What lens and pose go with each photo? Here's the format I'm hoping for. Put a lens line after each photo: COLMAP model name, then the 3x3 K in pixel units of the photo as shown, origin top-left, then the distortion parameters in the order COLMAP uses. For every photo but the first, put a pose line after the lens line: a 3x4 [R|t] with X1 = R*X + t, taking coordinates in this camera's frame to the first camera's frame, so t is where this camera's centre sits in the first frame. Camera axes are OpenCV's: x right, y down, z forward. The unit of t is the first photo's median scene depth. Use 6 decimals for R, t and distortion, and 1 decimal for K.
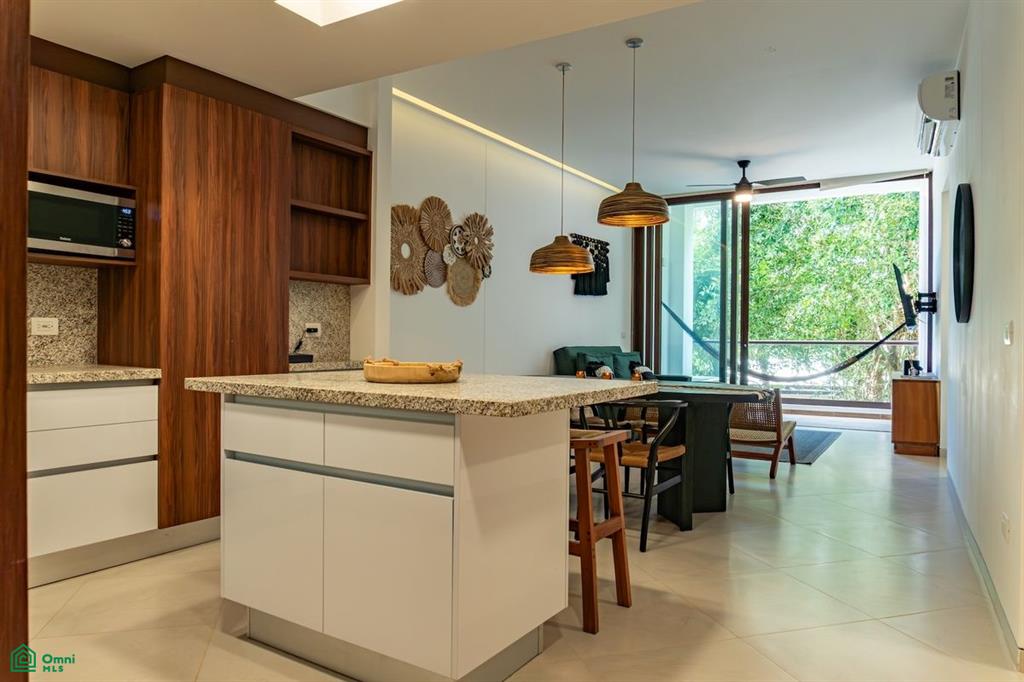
lens RADIAL K [[683.4, 0, 512.0], [0, 683.4, 341.0], [0, 0, 1]] dist [0.000392, 0.000108]
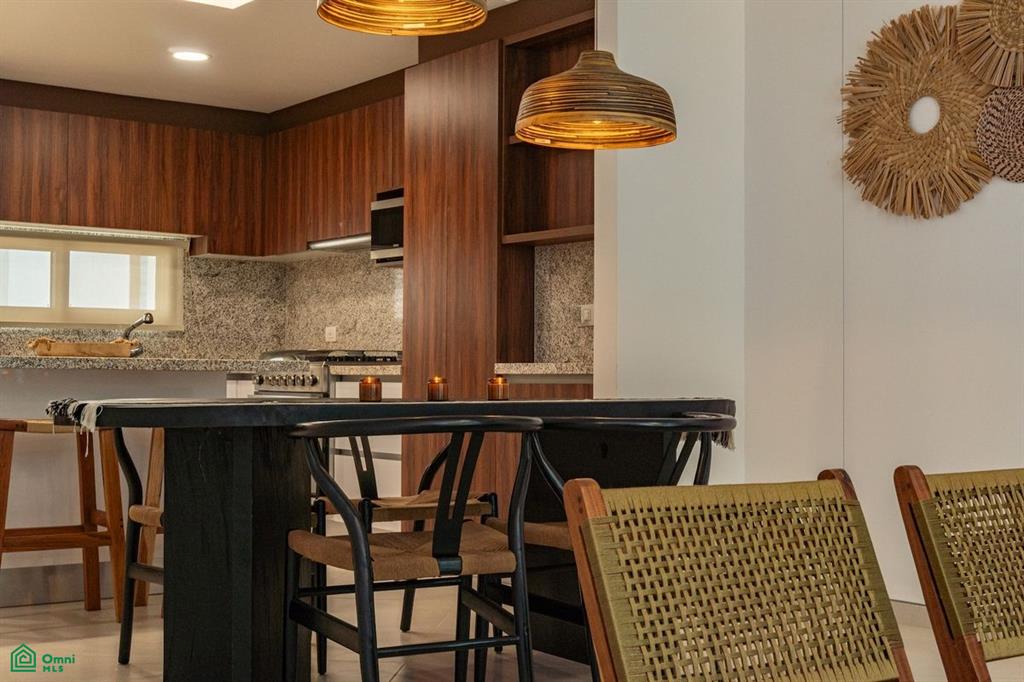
lens RADIAL K [[1441.5, 0, 512.0], [0, 1441.5, 341.0], [0, 0, 1]] dist [-0.004946, 0.039360]
pose [[-0.357344, -0.035657, -0.933292, 0.706702], [-0.014592, 0.999362, -0.032594, 0.037910], [0.933859, 0.001971, -0.357636, 0.996601]]
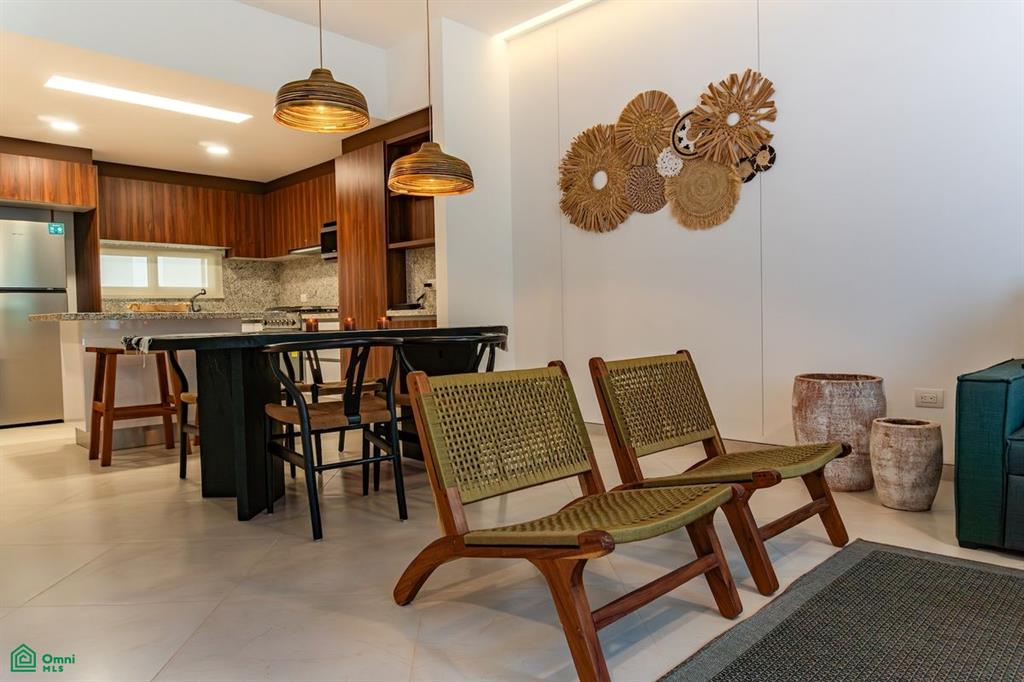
lens RADIAL K [[683.4, 0, 512.0], [0, 683.4, 341.0], [0, 0, 1]] dist [0.000392, 0.000108]
pose [[-0.214740, 0.028386, -0.976259, 0.642832], [0.012380, 0.999576, 0.026340, 0.039493], [0.976593, -0.006430, -0.215001, 0.990190]]
